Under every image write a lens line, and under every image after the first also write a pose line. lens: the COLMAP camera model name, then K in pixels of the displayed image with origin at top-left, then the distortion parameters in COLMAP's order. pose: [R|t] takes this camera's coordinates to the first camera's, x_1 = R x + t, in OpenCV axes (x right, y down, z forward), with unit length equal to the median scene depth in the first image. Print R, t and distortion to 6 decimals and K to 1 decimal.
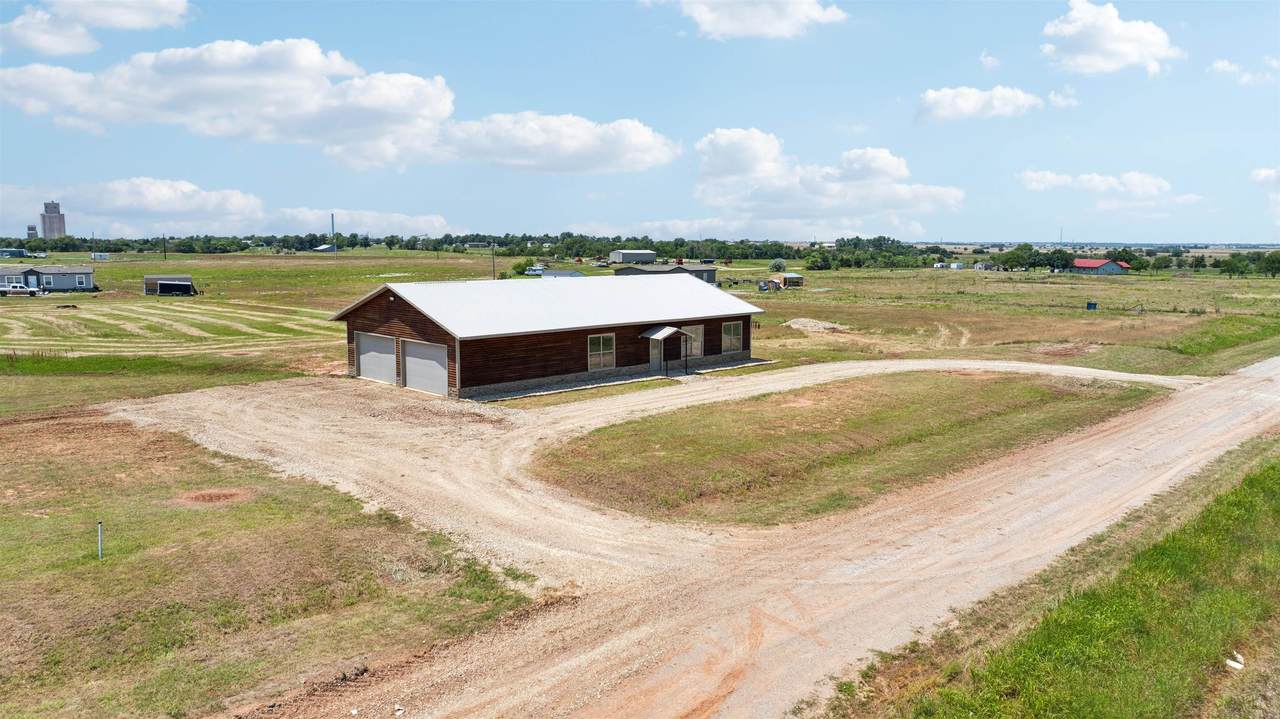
lens RADIAL K [[898.4, 0, 640.0], [0, 898.4, 359.5], [0, 0, 1]] dist [-0.020879, 0.004487]
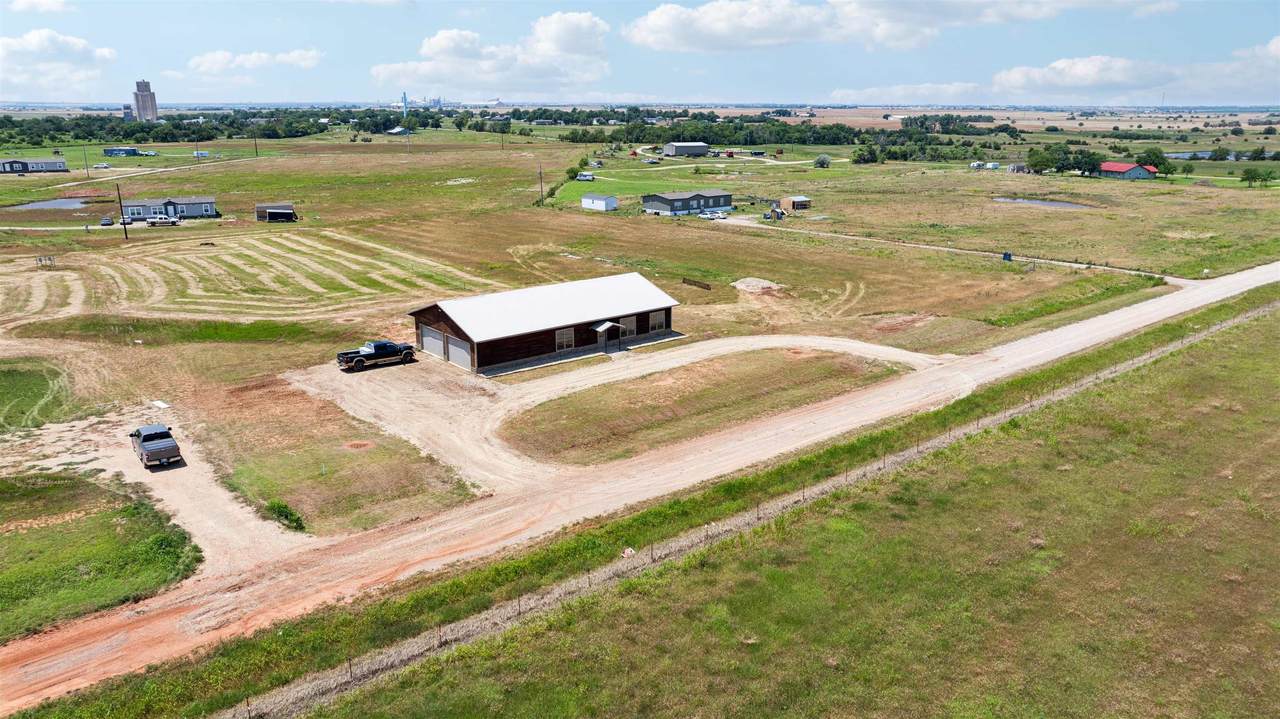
lens RADIAL K [[902.8, 0, 640.0], [0, 902.8, 359.5], [0, 0, 1]] dist [-0.000208, -0.058644]
pose [[0.996579, 0.020797, -0.079982, 0.251858], [-0.008777, 0.988980, 0.147790, -0.240714], [0.082174, -0.146582, 0.985779, -0.703005]]
